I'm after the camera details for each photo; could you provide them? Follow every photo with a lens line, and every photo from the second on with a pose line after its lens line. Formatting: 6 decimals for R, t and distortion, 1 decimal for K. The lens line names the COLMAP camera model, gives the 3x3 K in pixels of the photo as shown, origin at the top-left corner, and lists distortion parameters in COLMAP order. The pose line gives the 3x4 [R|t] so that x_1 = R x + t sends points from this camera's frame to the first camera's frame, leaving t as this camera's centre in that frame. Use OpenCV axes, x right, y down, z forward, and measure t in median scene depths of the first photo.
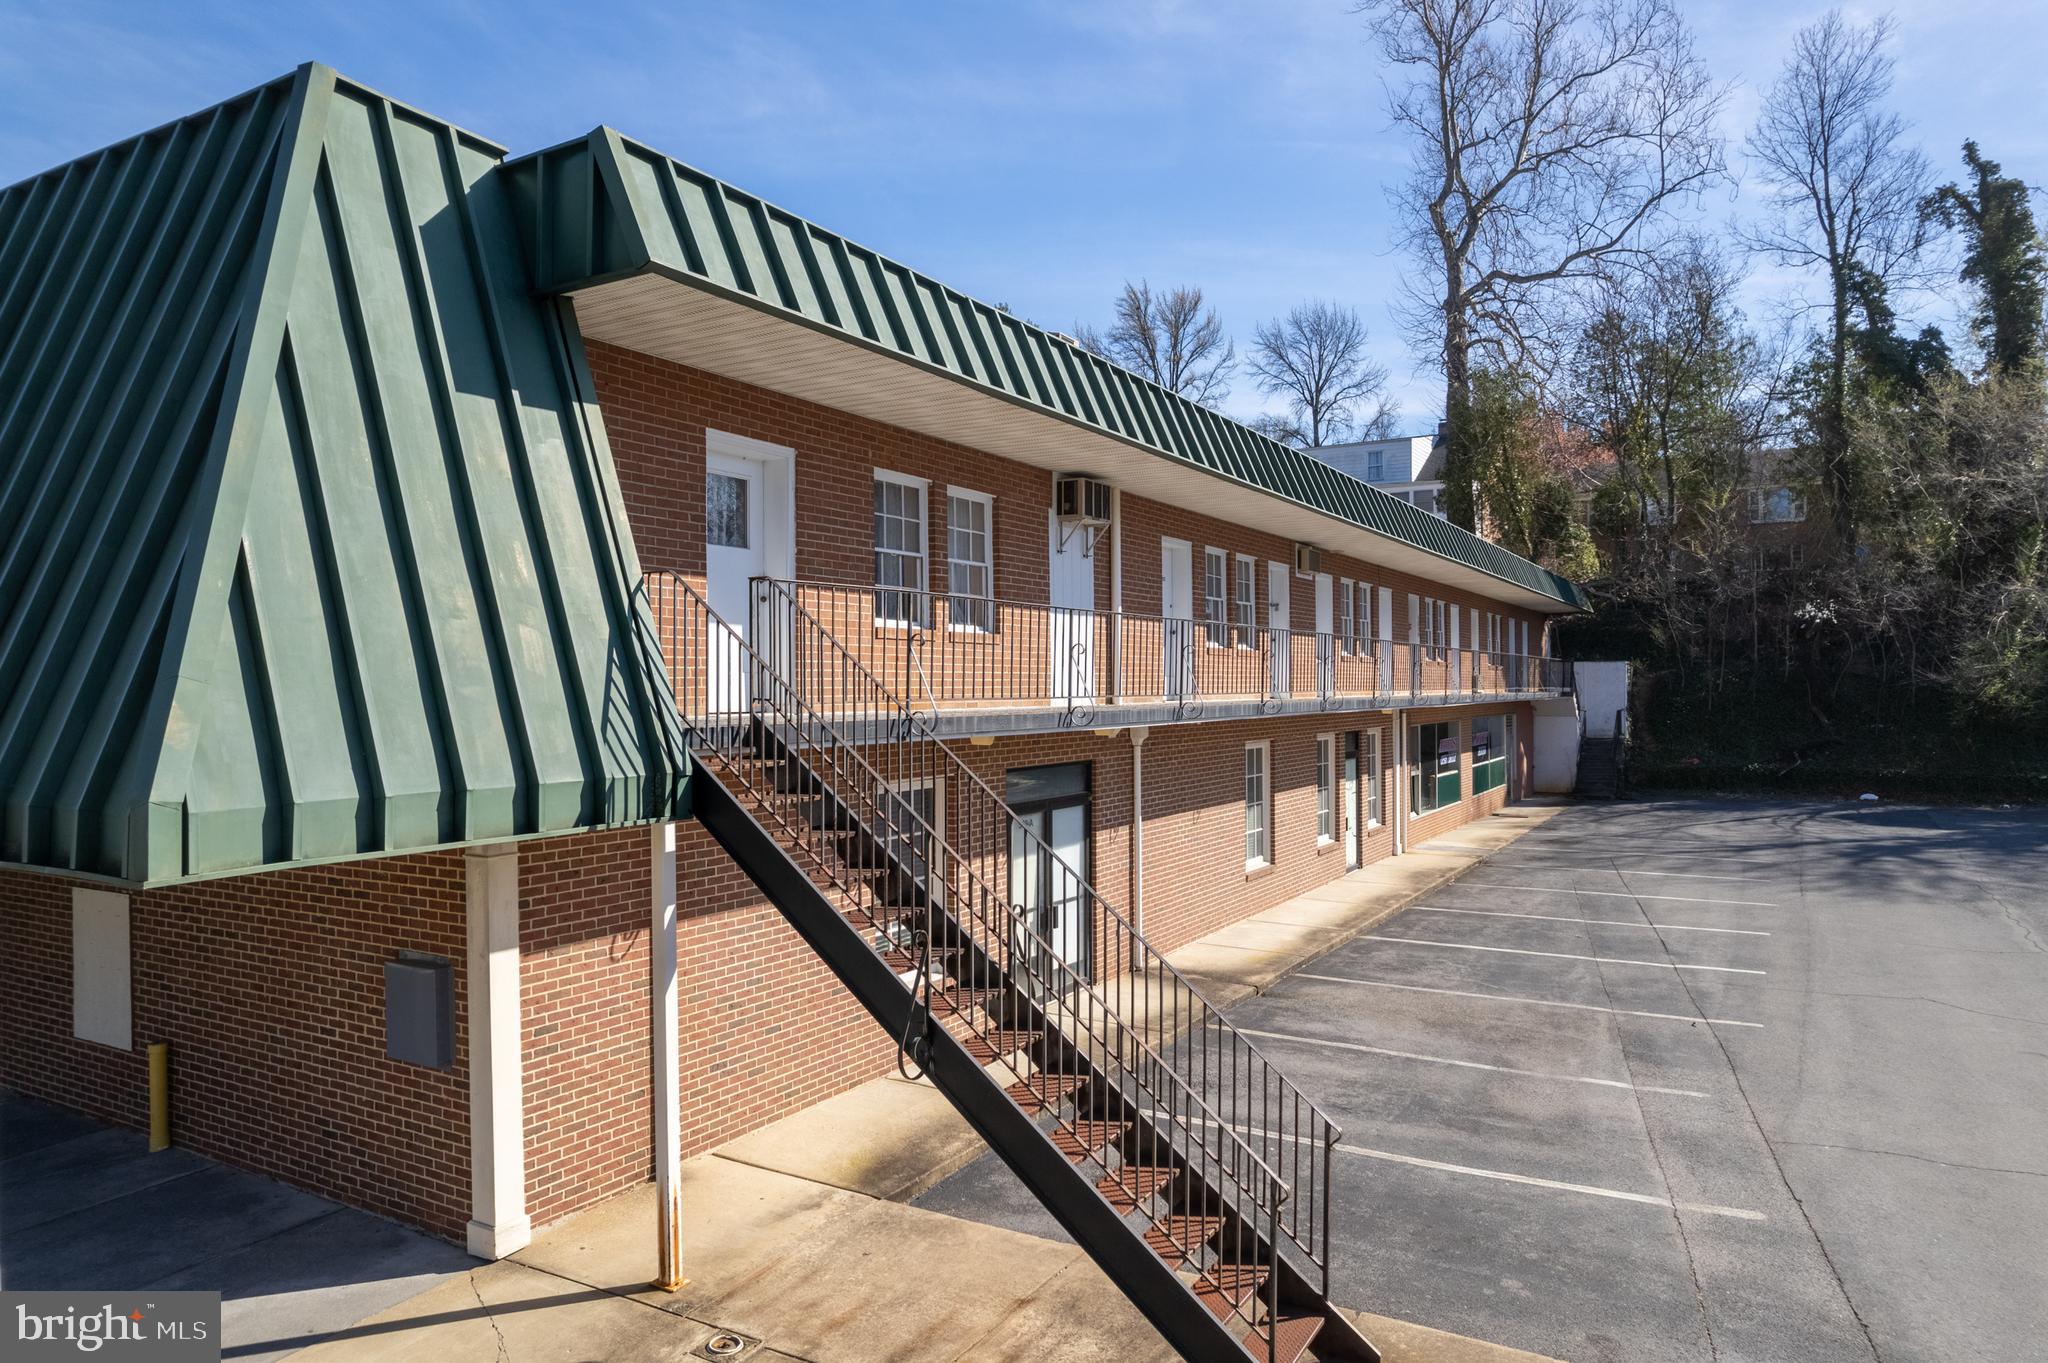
lens RADIAL K [[1319.4, 0, 1033.5], [0, 1319.4, 679.2], [0, 0, 1]] dist [-0.049425, 0.005057]
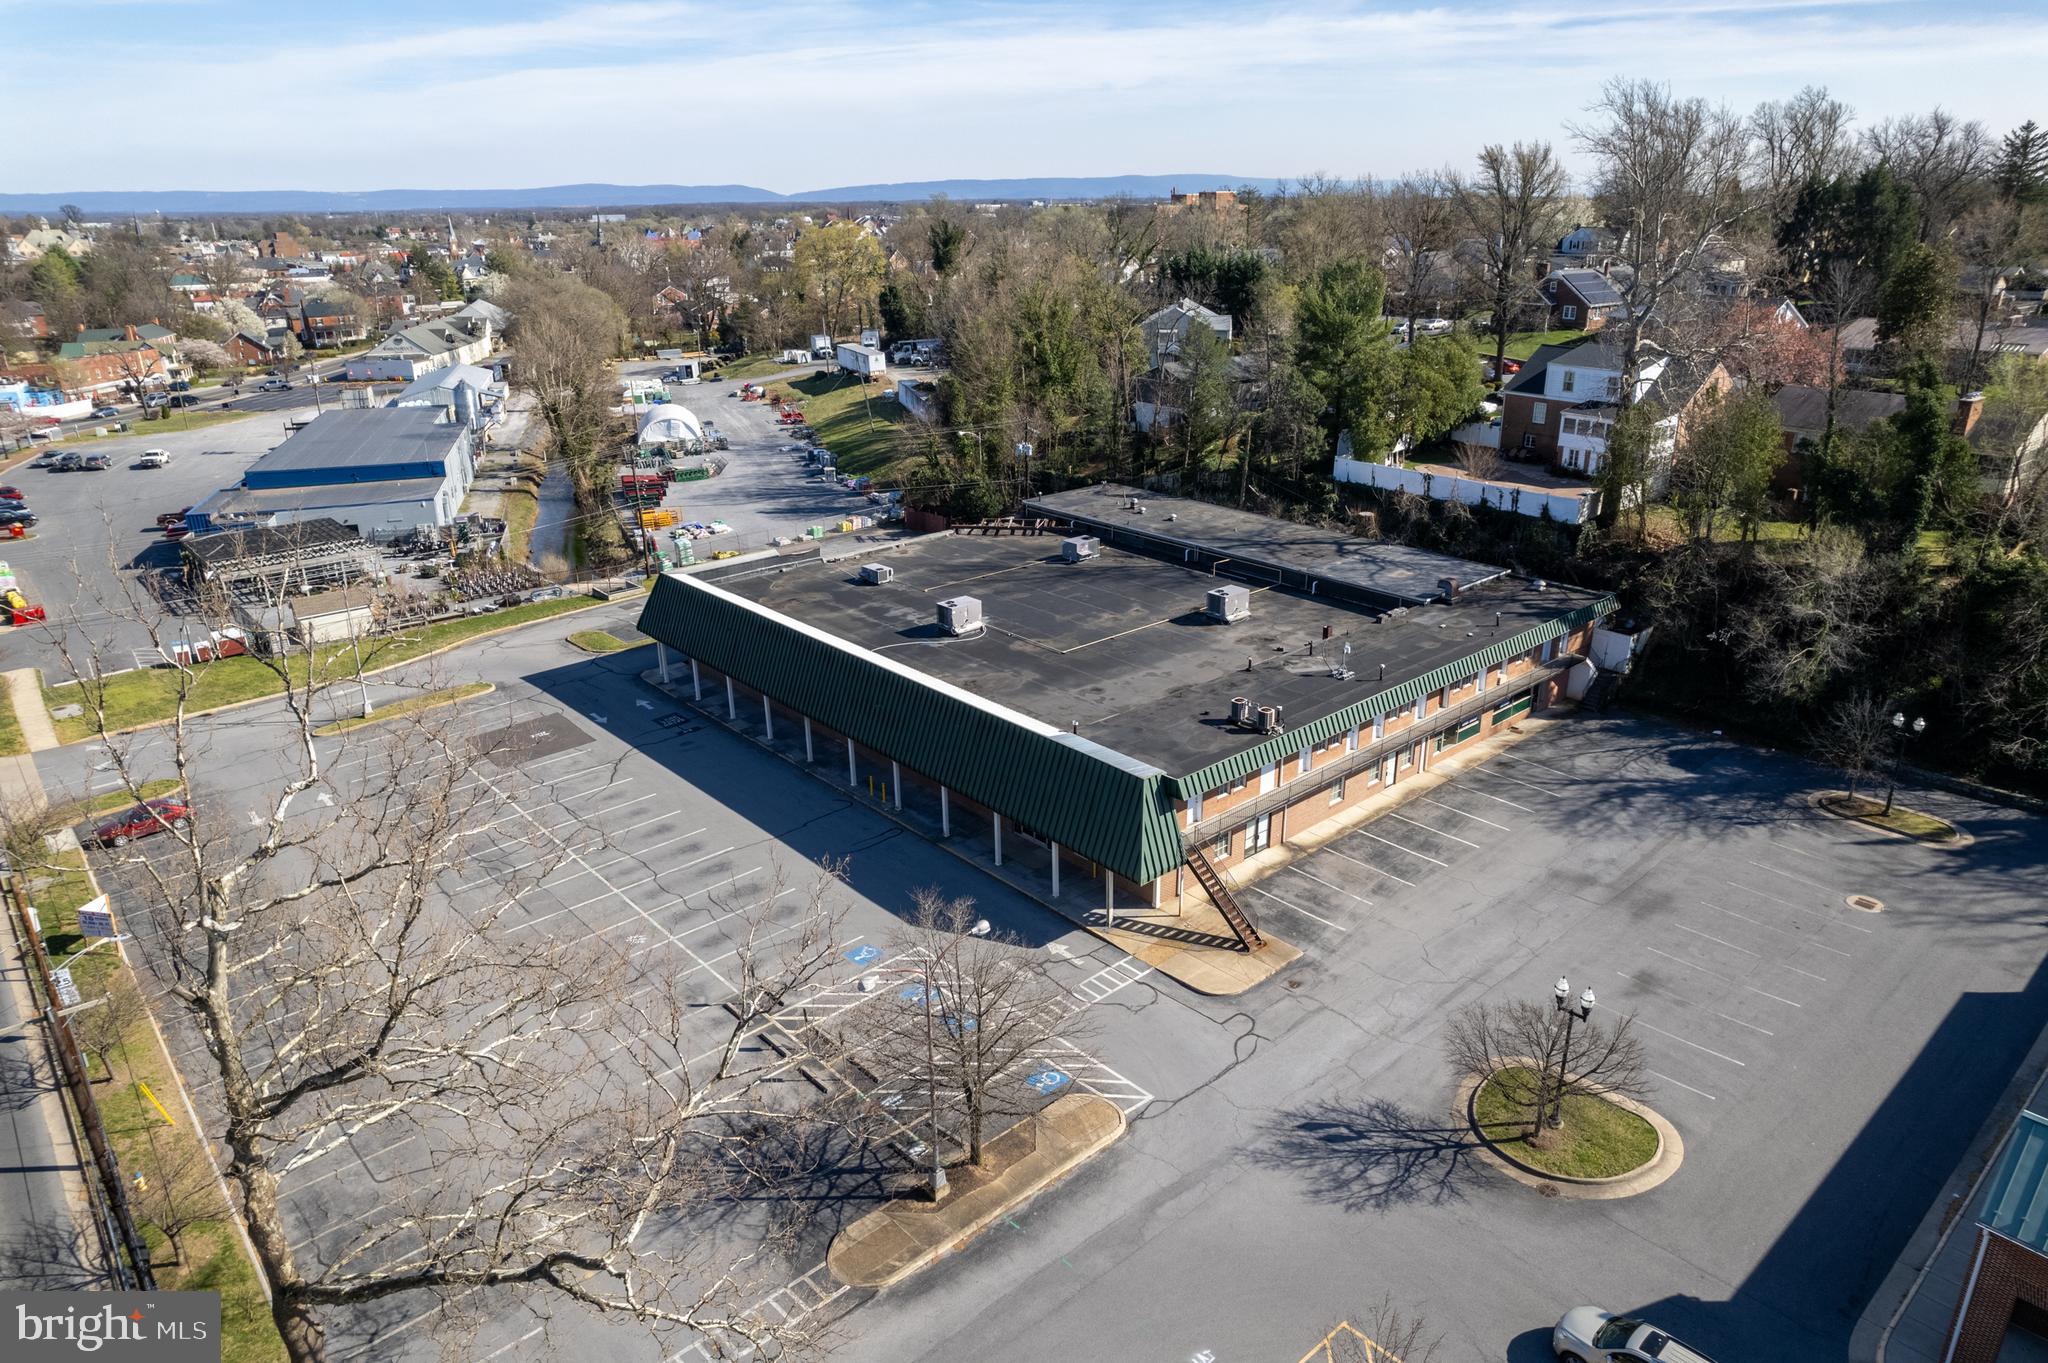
lens RADIAL K [[1319.4, 0, 1033.5], [0, 1319.4, 679.2], [0, 0, 1]] dist [-0.049425, 0.005057]
pose [[0.951054, 0.107802, -0.289613, 0.369965], [0.002086, 0.934920, 0.354853, -1.339783], [0.309019, -0.338089, 0.888934, -2.122067]]
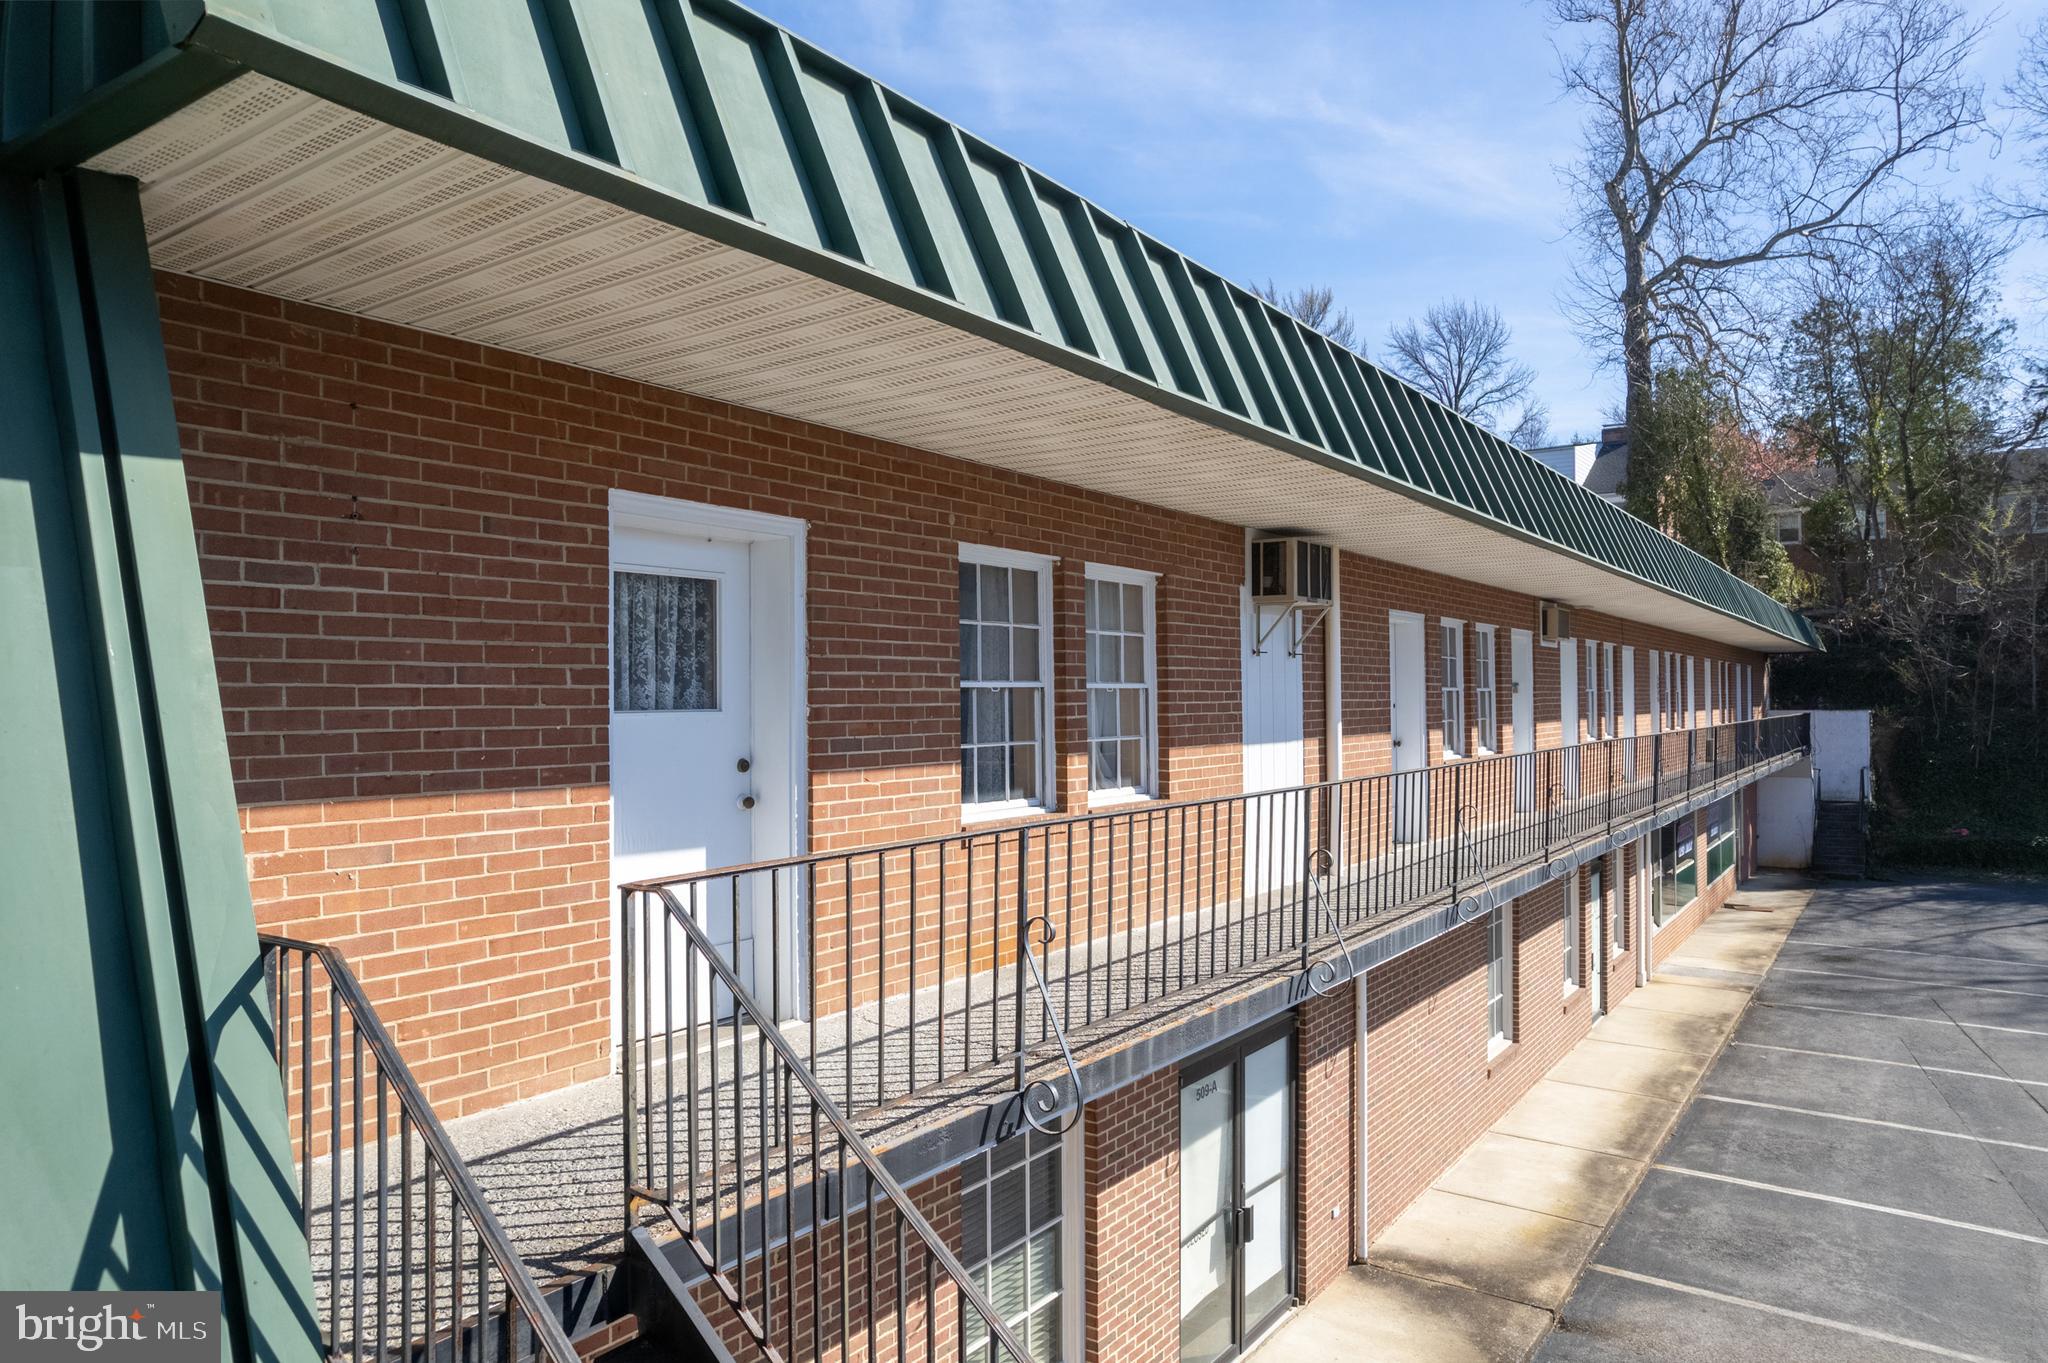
lens RADIAL K [[1325.3, 0, 1035.4], [0, 1325.3, 679.0], [0, 0, 1]] dist [-0.082451, 0.085239]
pose [[0.996468, -0.001296, -0.083967, -0.023410], [0.000589, 0.999964, -0.008449, -0.055750], [0.083975, 0.008370, 0.996433, 0.250803]]
